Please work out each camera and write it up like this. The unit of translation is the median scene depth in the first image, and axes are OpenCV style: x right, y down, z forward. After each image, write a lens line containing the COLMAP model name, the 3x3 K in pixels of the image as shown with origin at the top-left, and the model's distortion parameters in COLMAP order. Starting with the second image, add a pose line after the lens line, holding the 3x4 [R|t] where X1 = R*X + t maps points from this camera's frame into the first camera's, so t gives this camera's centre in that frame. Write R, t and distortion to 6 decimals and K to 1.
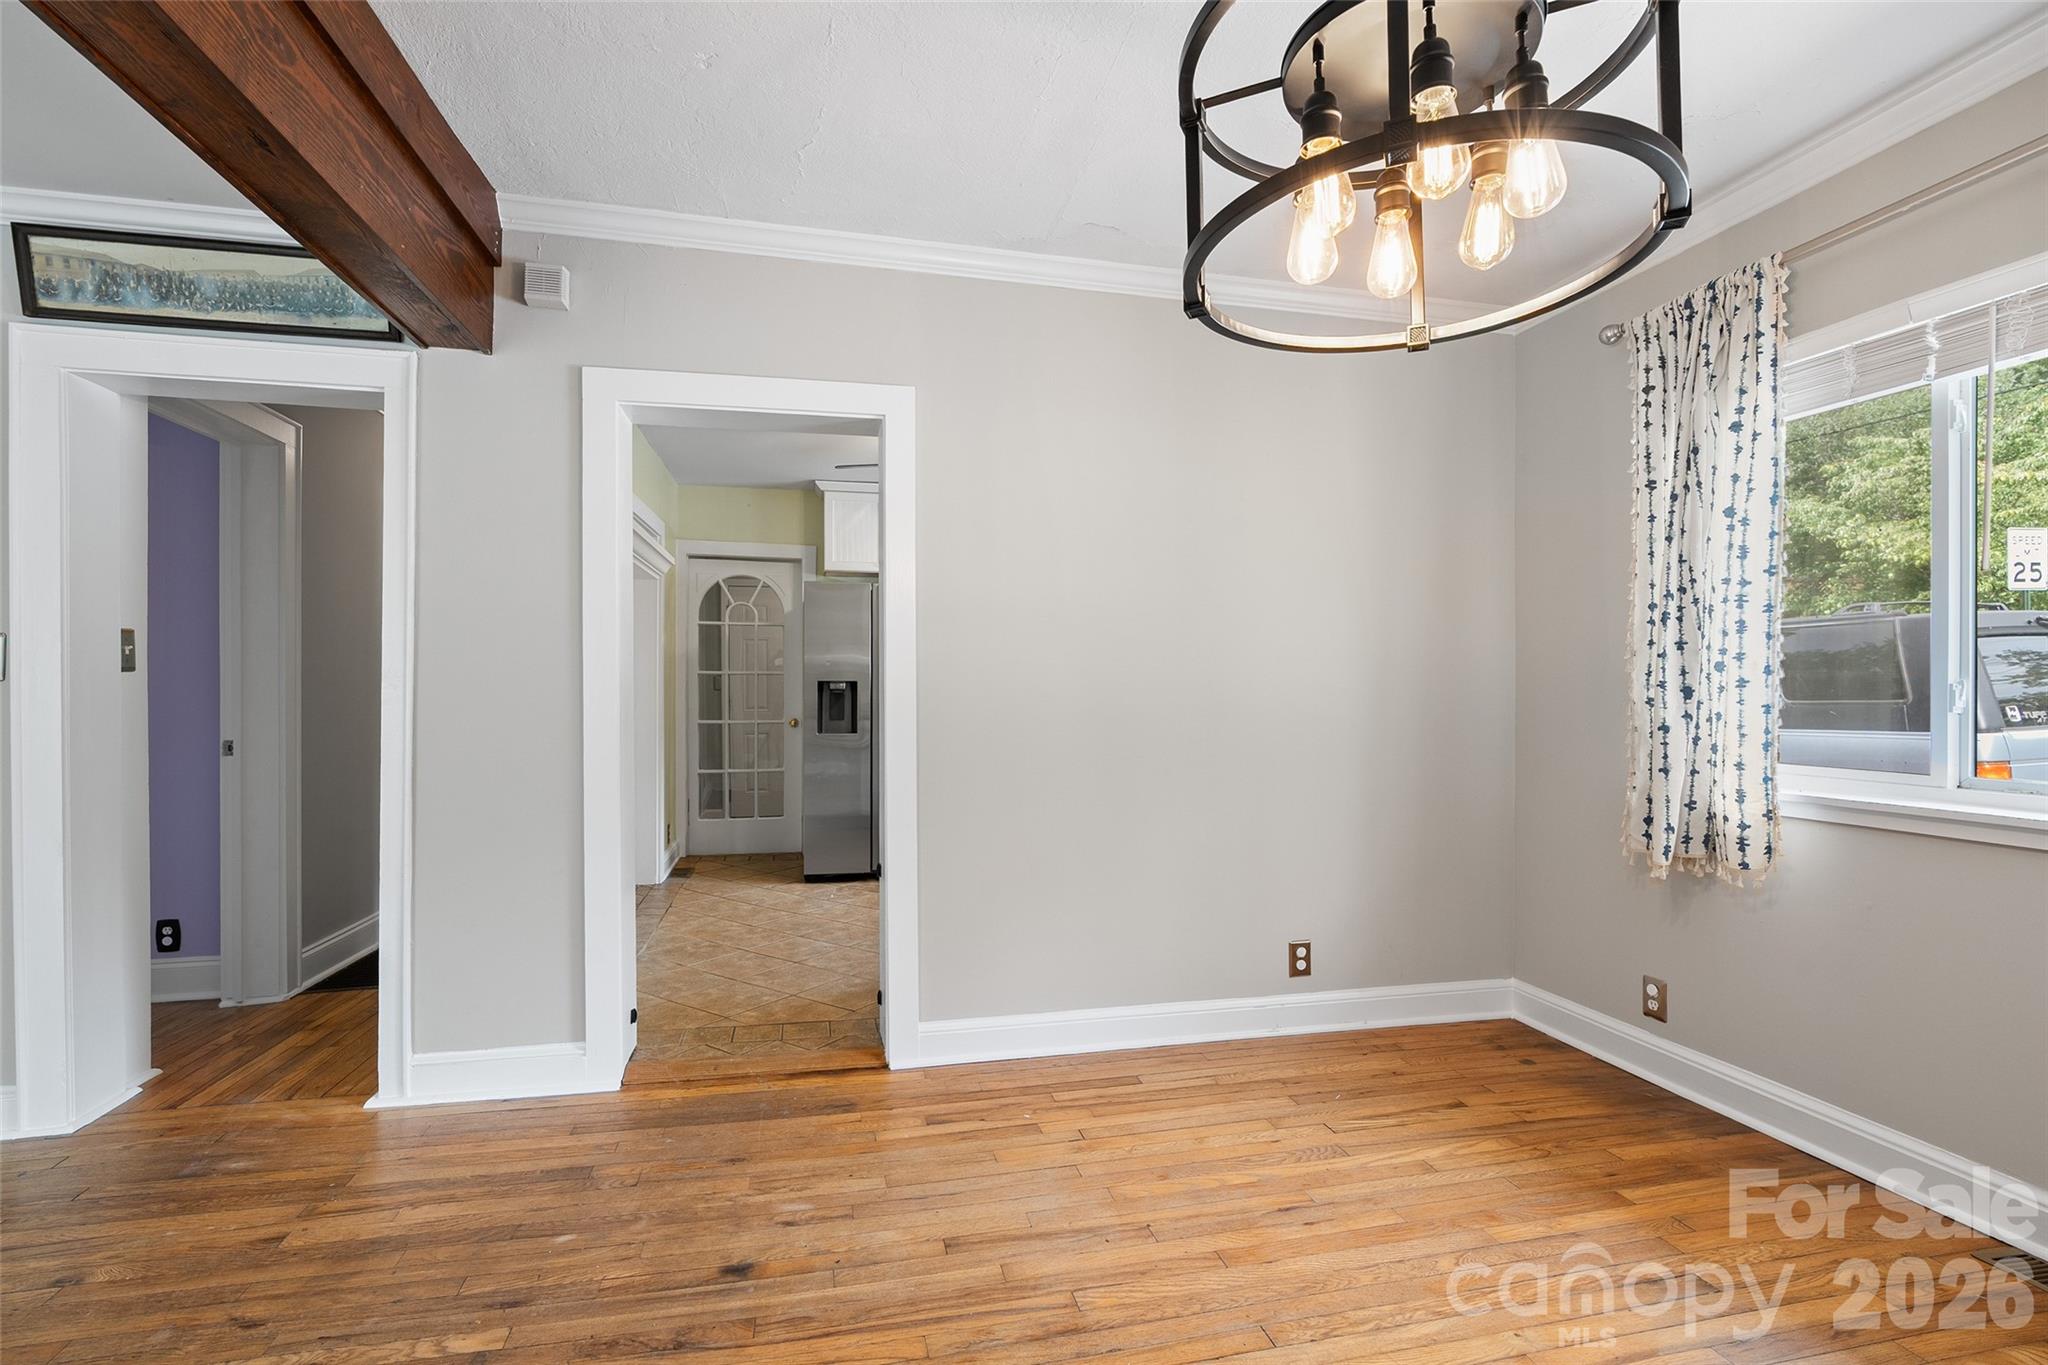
lens RADIAL K [[928.2, 0, 1008.5], [0, 928.2, 689.4], [0, 0, 1]] dist [-0.009732, 0.003627]
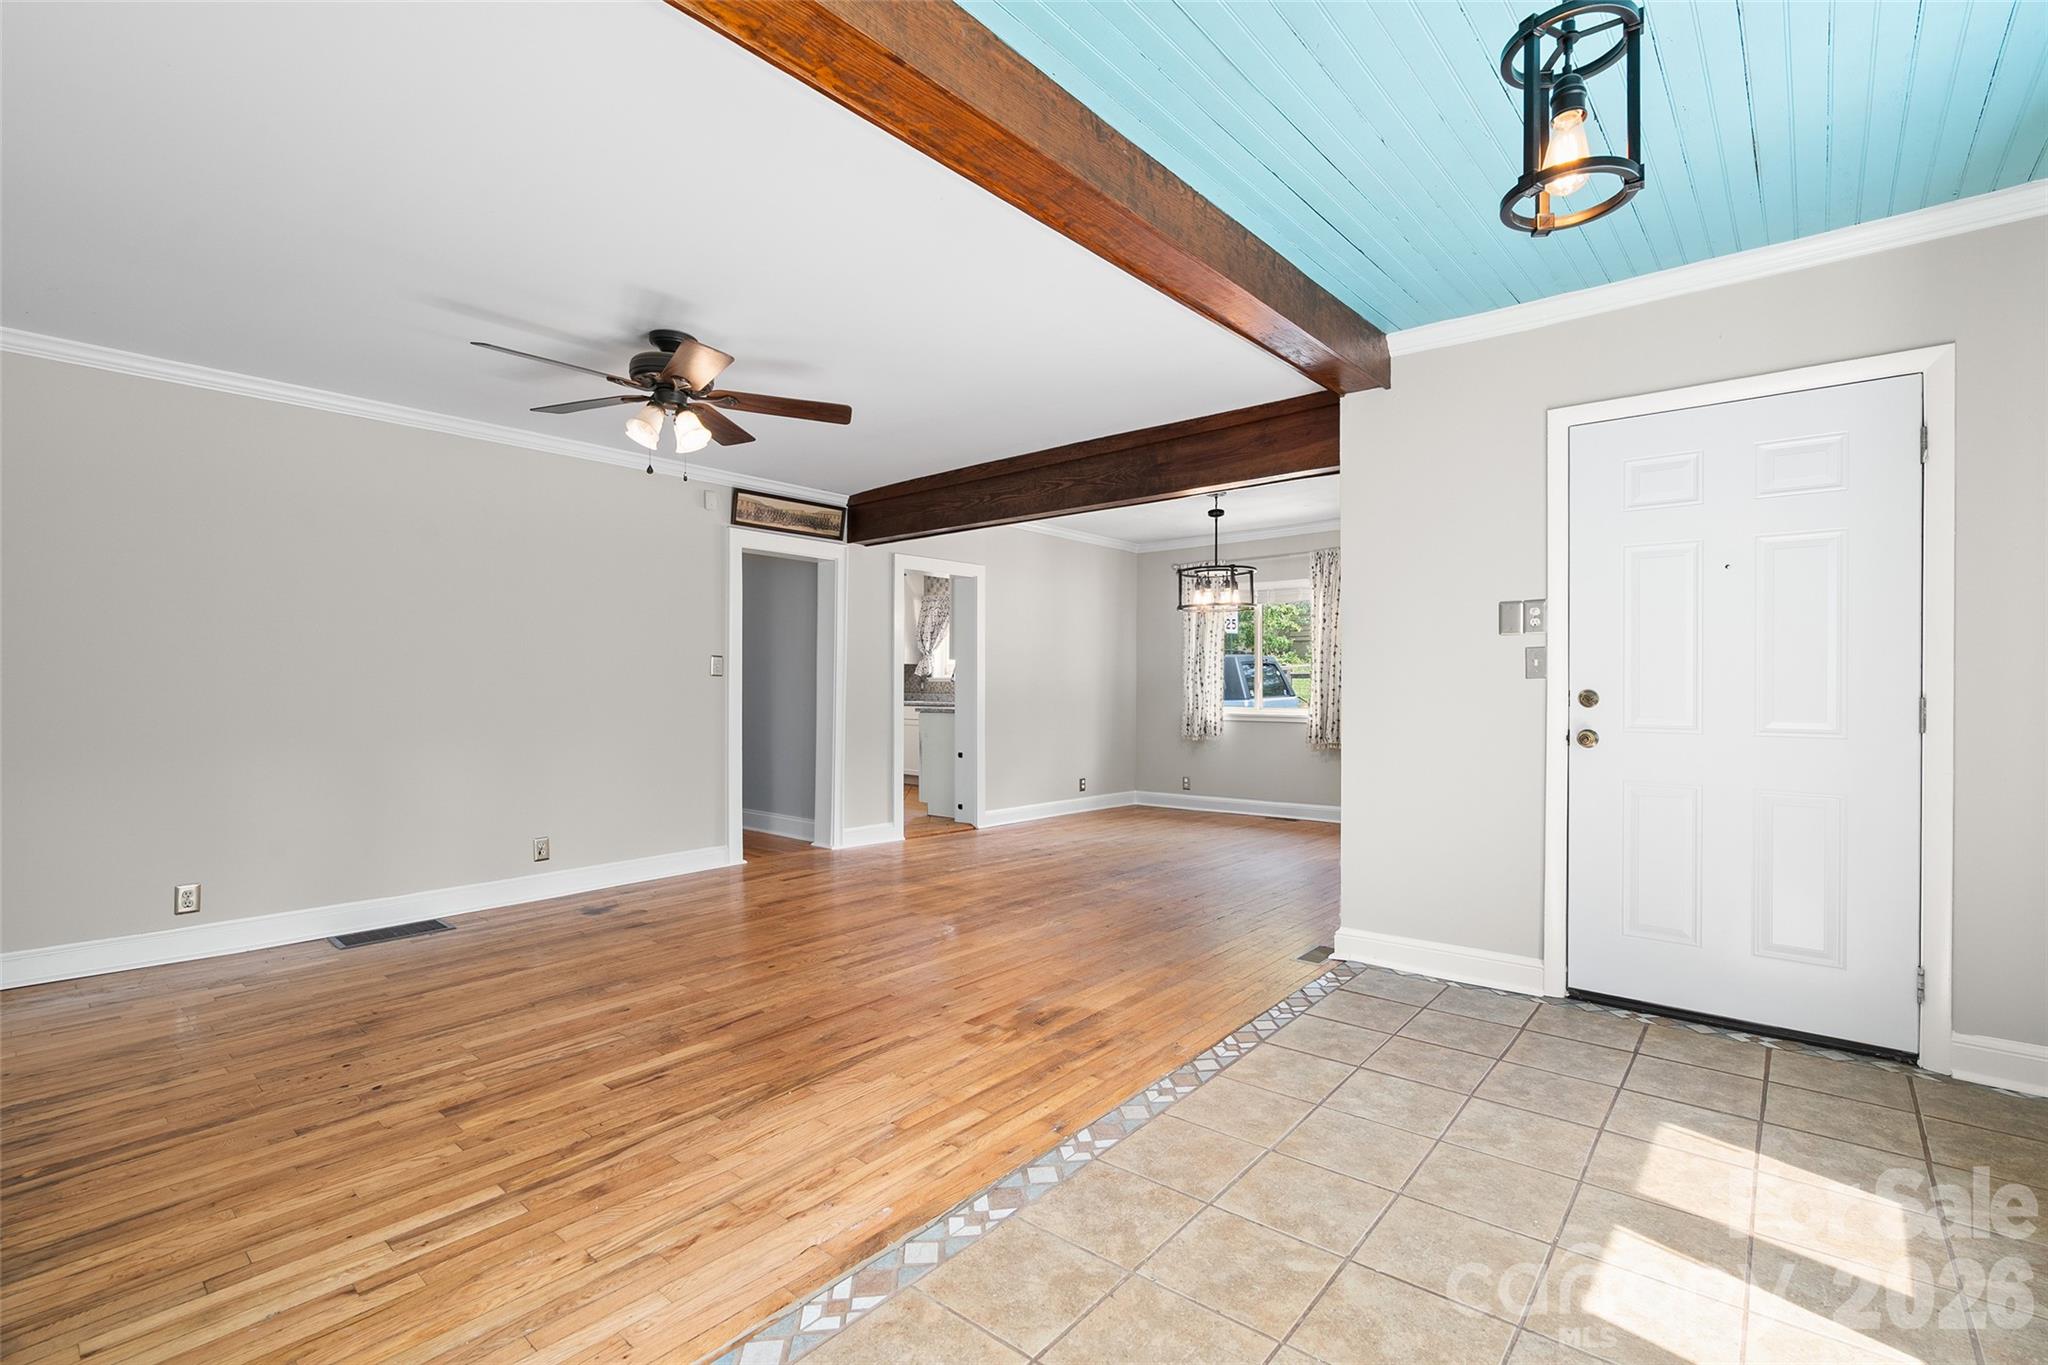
lens RADIAL K [[928.2, 0, 1010.1], [0, 928.2, 678.0], [0, 0, 1]] dist [-0.009732, 0.003627]
pose [[0.808168, 0.009232, 0.588880, -1.825176], [-0.004221, 0.999942, -0.009883, 0.015788], [-0.588937, 0.005502, 0.808160, -1.323872]]
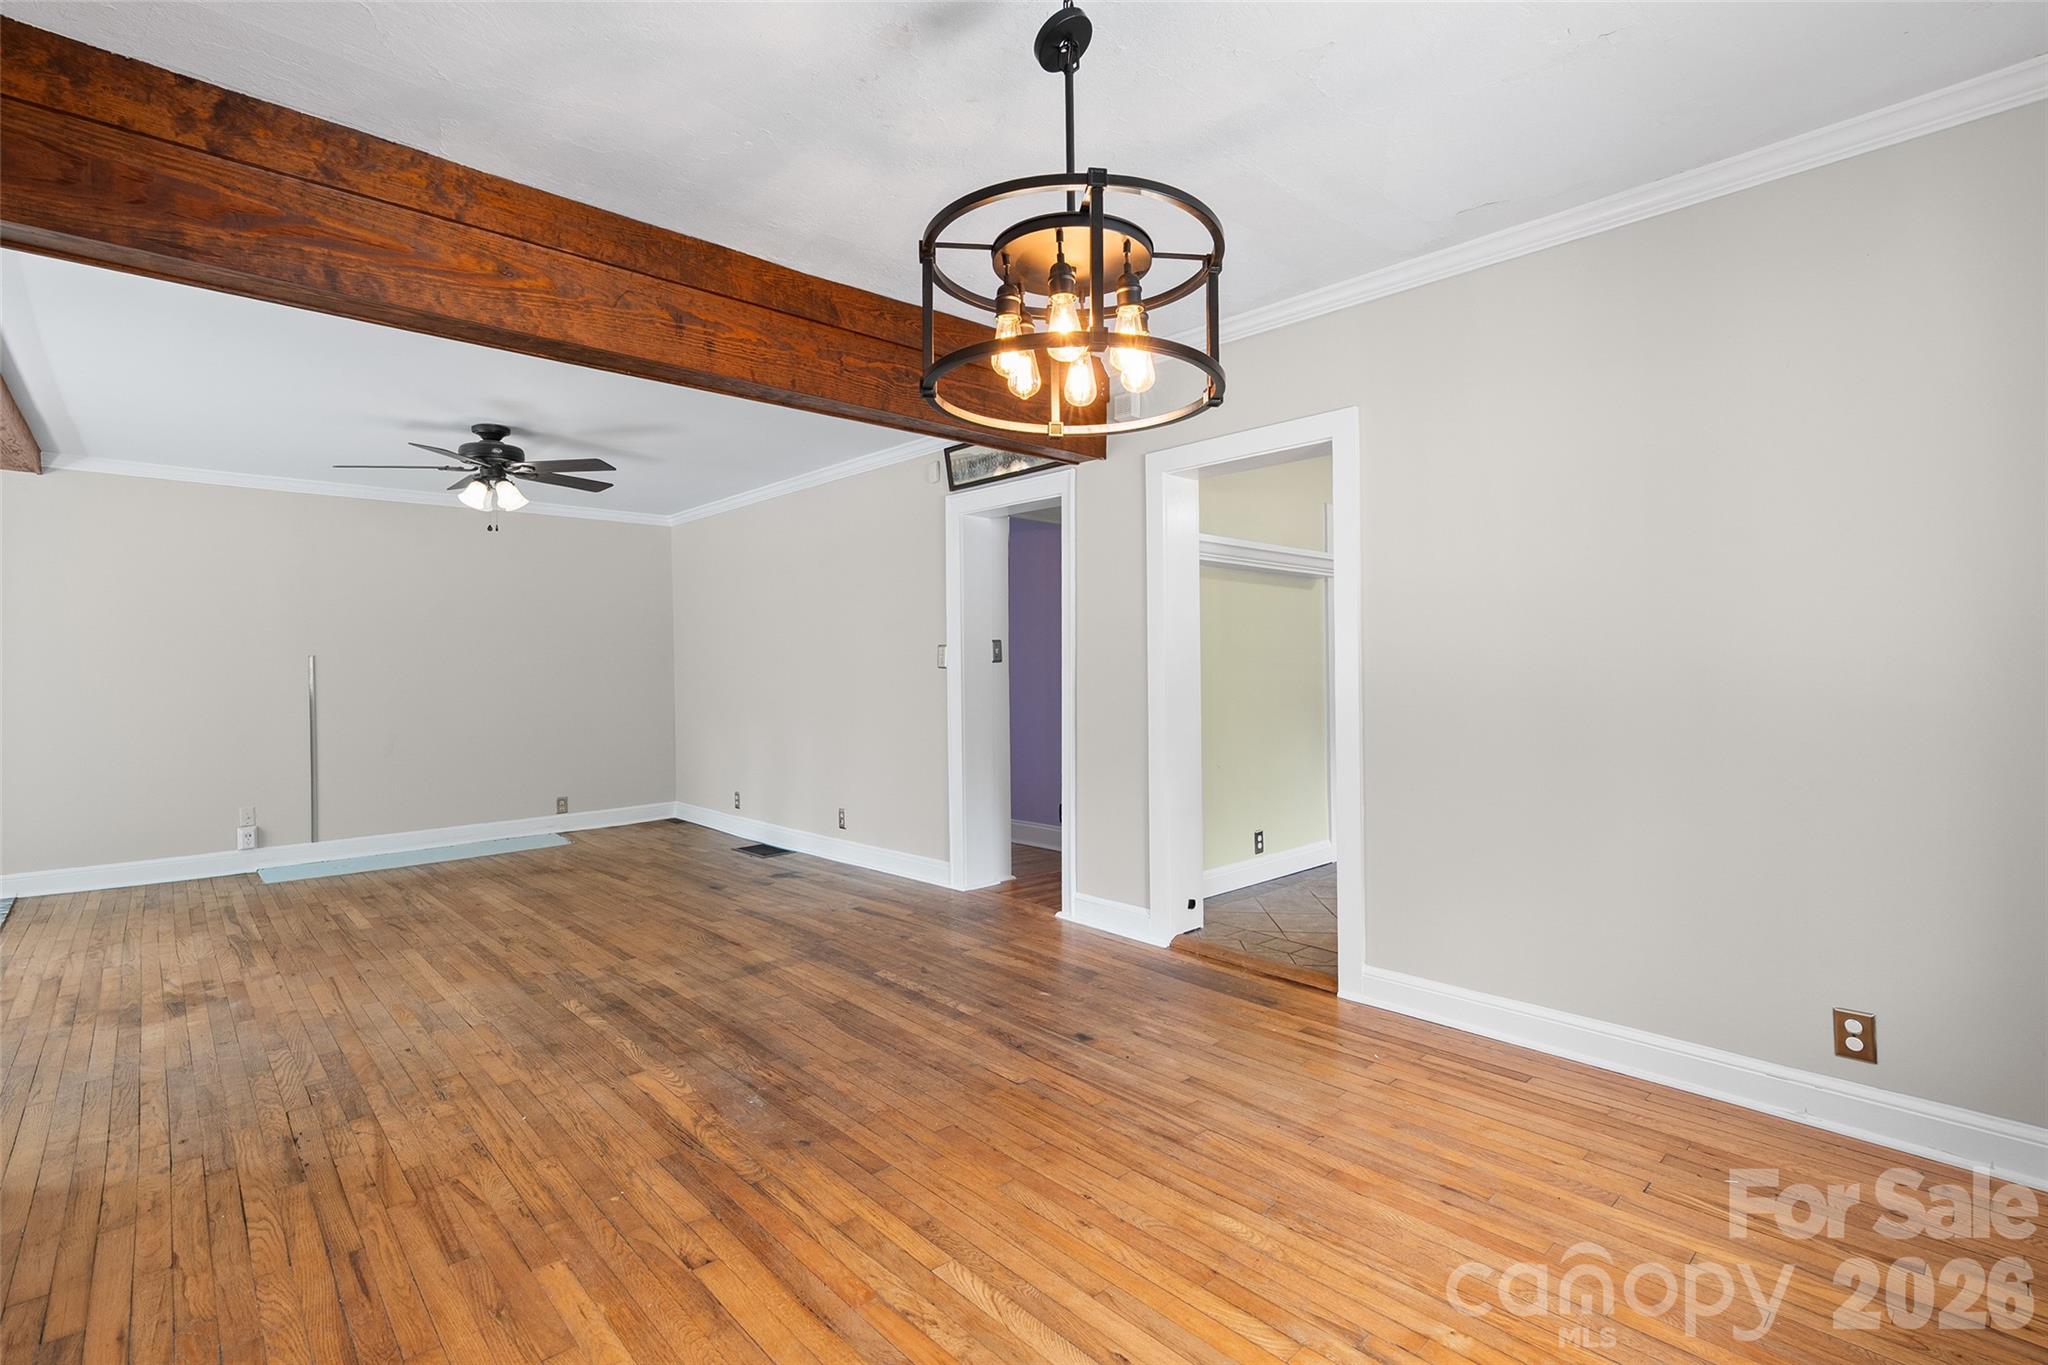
lens RADIAL K [[928.2, 0, 1028.6], [0, 928.2, 684.4], [0, 0, 1]] dist [-0.009732, 0.003627]
pose [[0.513362, 0.011317, -0.858098, 0.774268], [0.005968, 0.999842, 0.016756, -0.007925], [0.858151, -0.013723, 0.513213, 0.077400]]
